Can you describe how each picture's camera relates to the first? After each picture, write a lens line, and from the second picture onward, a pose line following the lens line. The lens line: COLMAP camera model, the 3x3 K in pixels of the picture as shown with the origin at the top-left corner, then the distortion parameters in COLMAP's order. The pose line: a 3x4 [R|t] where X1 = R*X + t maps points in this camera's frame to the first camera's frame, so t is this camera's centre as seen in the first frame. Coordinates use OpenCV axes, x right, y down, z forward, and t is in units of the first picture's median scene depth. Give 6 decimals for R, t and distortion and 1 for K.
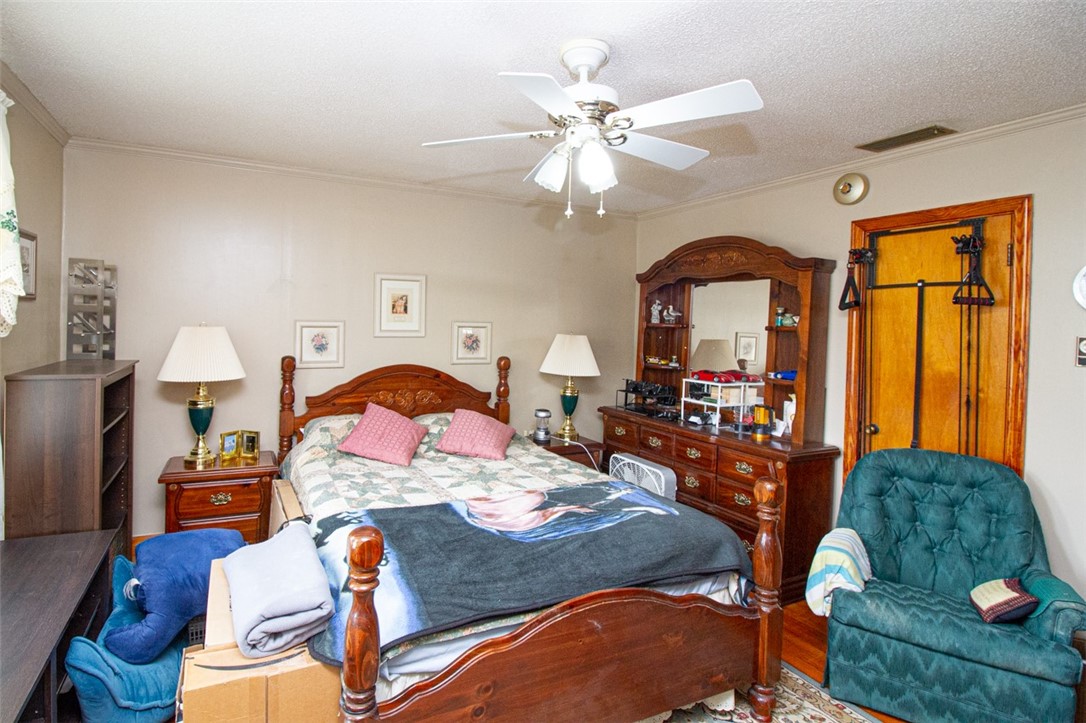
lens RADIAL K [[535.2, 0, 480.5], [0, 535.2, 327.2], [0, 0, 1]] dist [-0.000210, -0.013740]
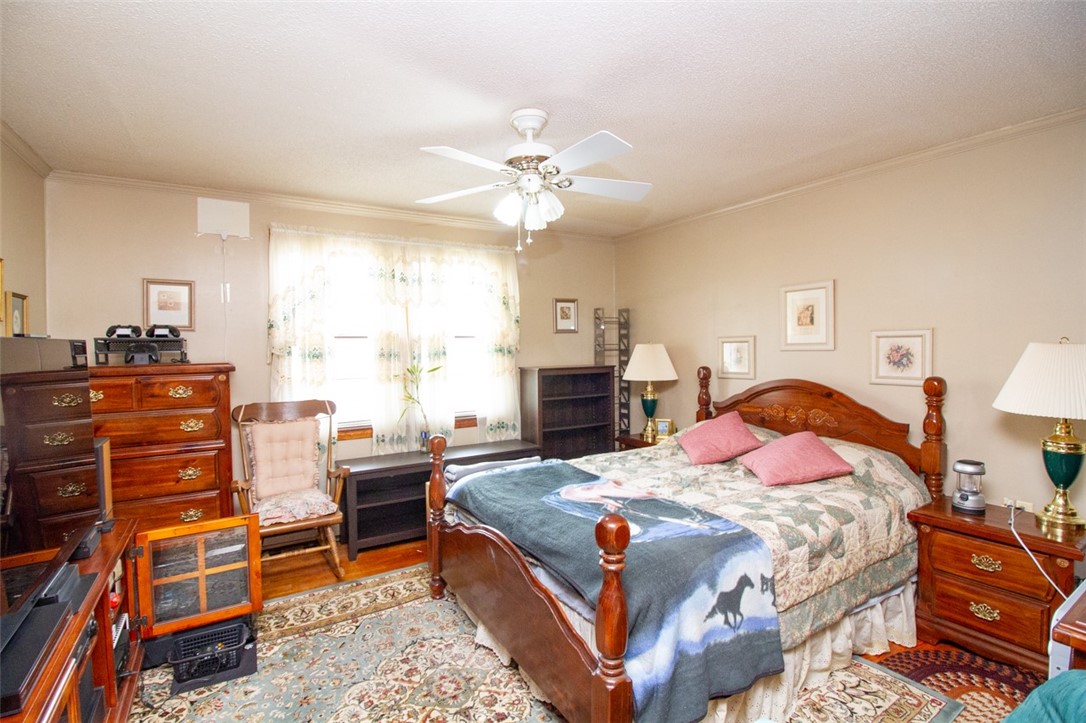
lens RADIAL K [[510.3, 0, 543.0], [0, 510.3, 361.5], [0, 0, 1]] dist [0.000059, -0.011438]
pose [[0.125283, 0.012134, -0.992047, 0.689291], [0.008738, 0.999873, 0.013333, 0.022419], [0.992083, -0.010339, 0.125162, 0.437113]]
